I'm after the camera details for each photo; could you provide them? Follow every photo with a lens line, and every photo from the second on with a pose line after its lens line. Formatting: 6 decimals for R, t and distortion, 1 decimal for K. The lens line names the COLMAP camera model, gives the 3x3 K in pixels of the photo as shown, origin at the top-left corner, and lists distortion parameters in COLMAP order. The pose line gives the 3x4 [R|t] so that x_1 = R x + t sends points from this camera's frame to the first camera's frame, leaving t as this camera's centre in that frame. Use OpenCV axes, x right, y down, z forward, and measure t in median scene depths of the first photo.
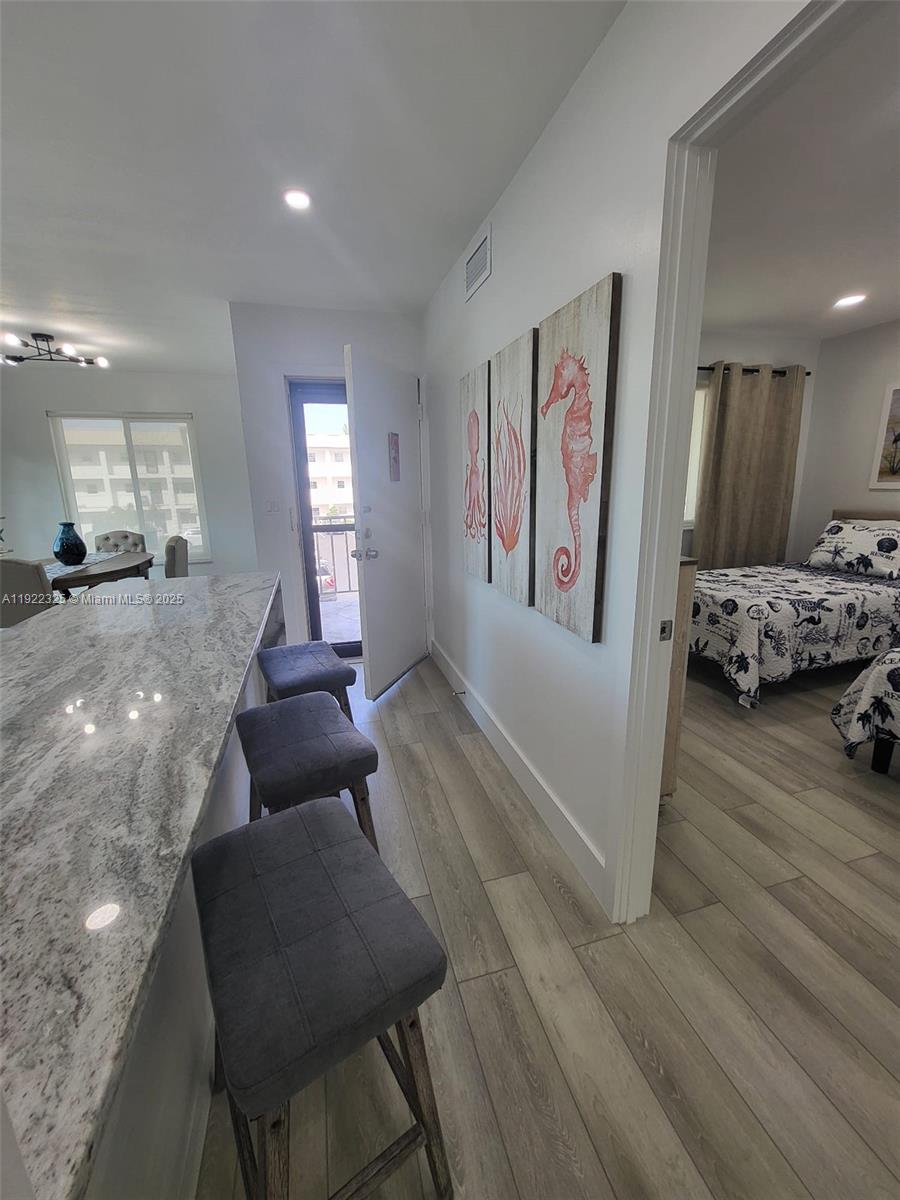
lens RADIAL K [[486.3, 0, 454.7], [0, 486.3, 592.7], [0, 0, 1]] dist [0.000903, -0.002542]
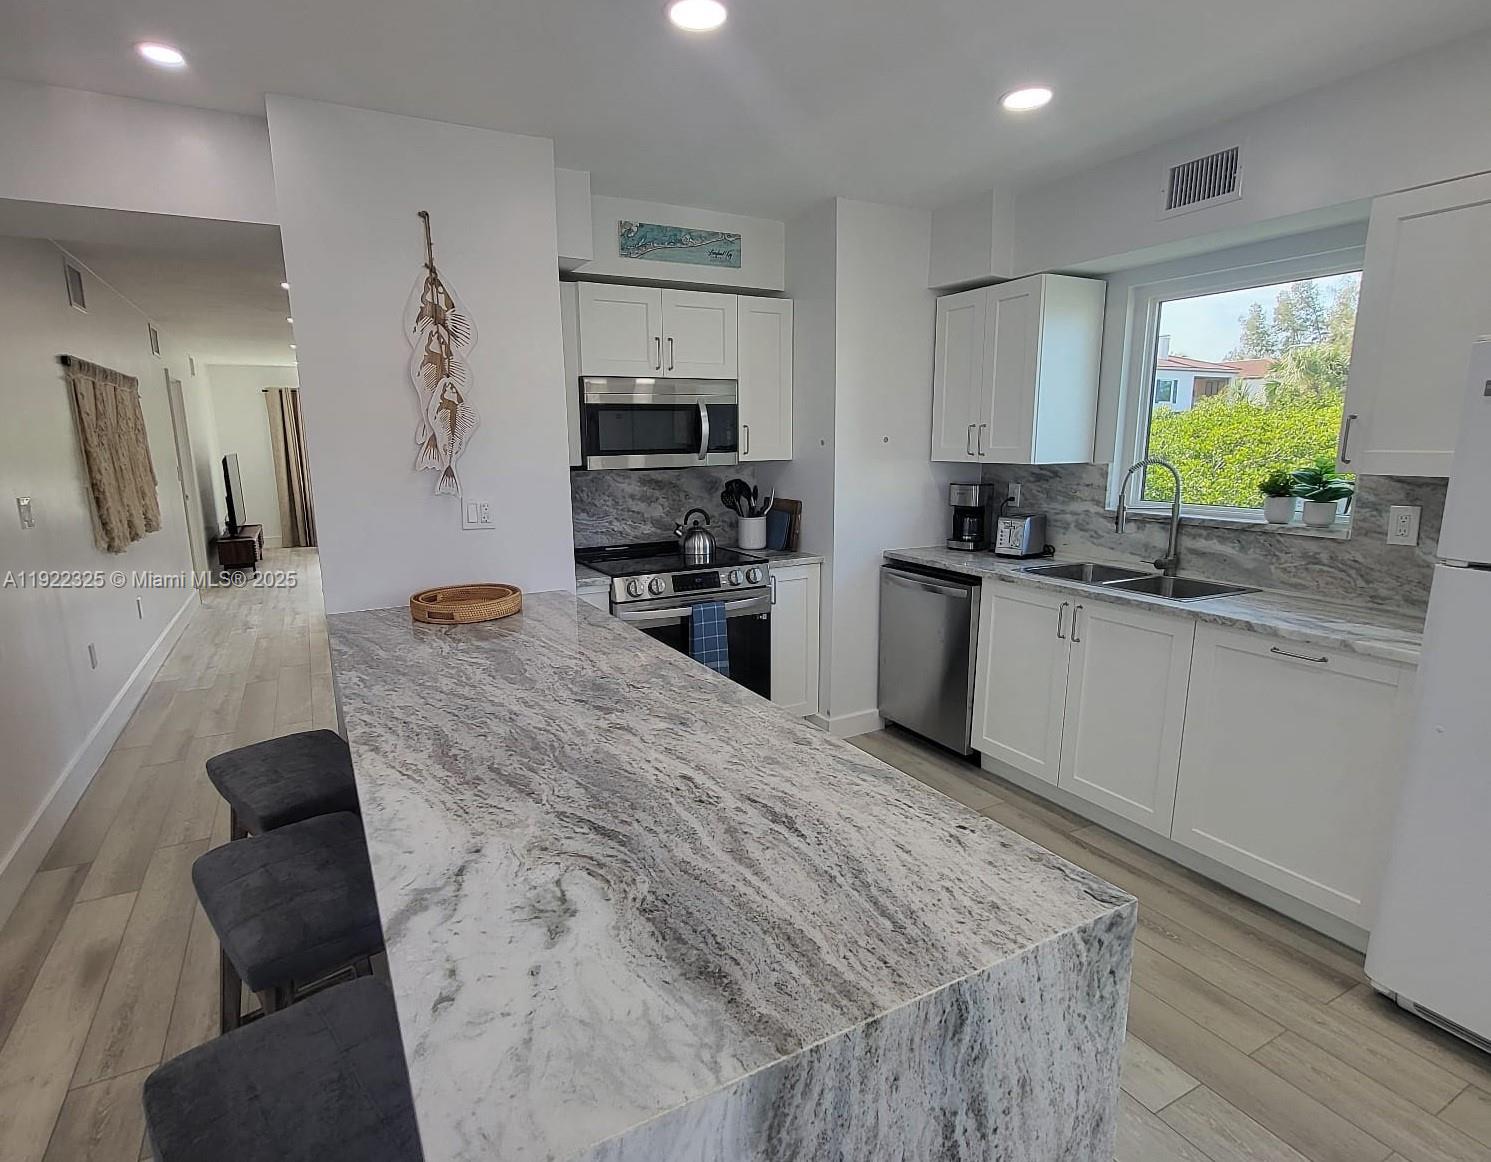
lens RADIAL K [[794.7, 0, 737.8], [0, 794.7, 587.3], [0, 0, 1]] dist [0.003819, 0.000472]
pose [[-0.975838, 0.071349, -0.206517, -0.763283], [-0.016224, 0.918911, 0.394132, -0.558321], [0.217892, 0.387959, -0.895551, 2.149753]]
